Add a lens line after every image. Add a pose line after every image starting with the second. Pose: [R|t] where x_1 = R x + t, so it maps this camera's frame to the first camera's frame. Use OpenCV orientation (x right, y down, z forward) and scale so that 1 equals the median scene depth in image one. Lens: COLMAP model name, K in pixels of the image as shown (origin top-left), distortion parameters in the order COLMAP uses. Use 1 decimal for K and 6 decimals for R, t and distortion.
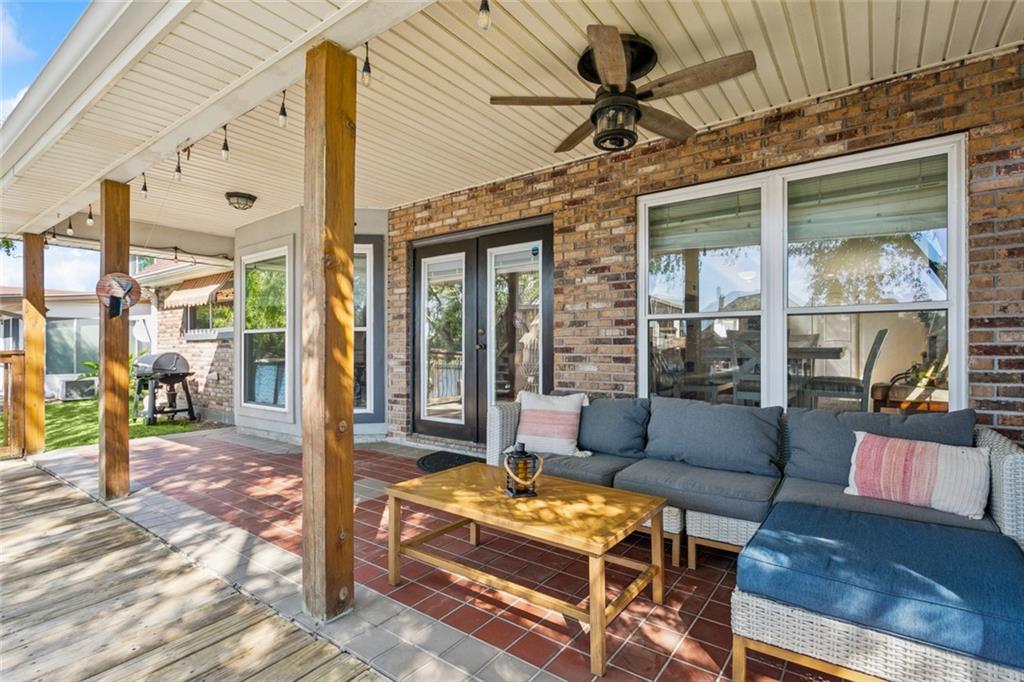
lens RADIAL K [[493.4, 0, 515.0], [0, 493.4, 355.1], [0, 0, 1]] dist [0.002101, 0.000397]
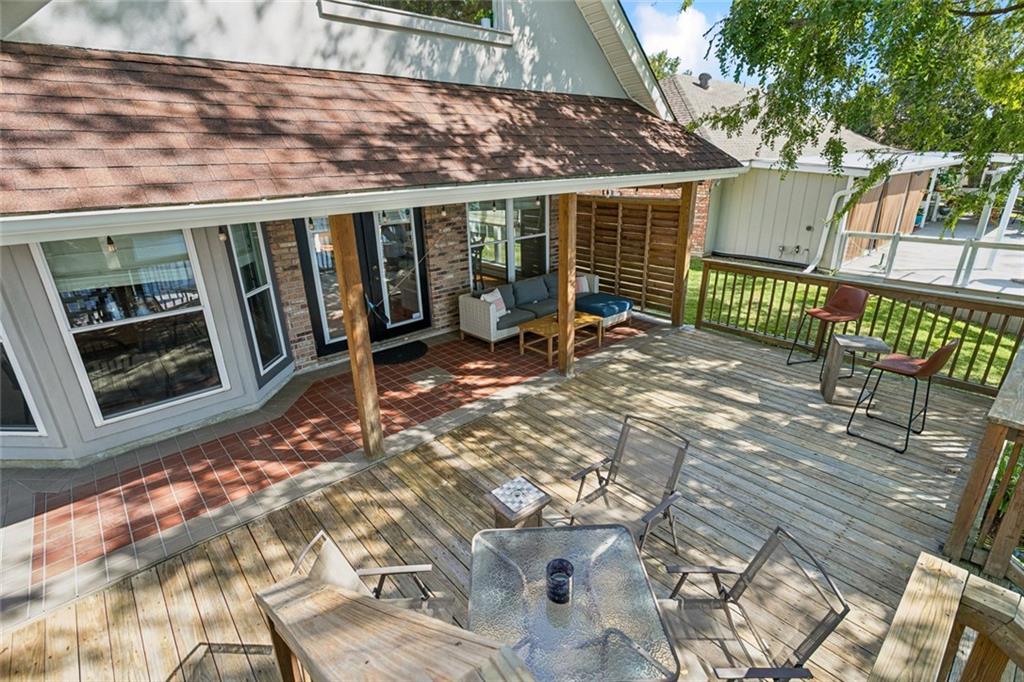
lens RADIAL K [[493.4, 0, 515.0], [0, 493.4, 355.1], [0, 0, 1]] dist [0.002101, 0.000397]
pose [[0.188371, -0.372009, 0.908915, -1.670448], [0.034524, 0.927419, 0.372427, -0.397917], [-0.981491, -0.038775, 0.187542, 0.370044]]
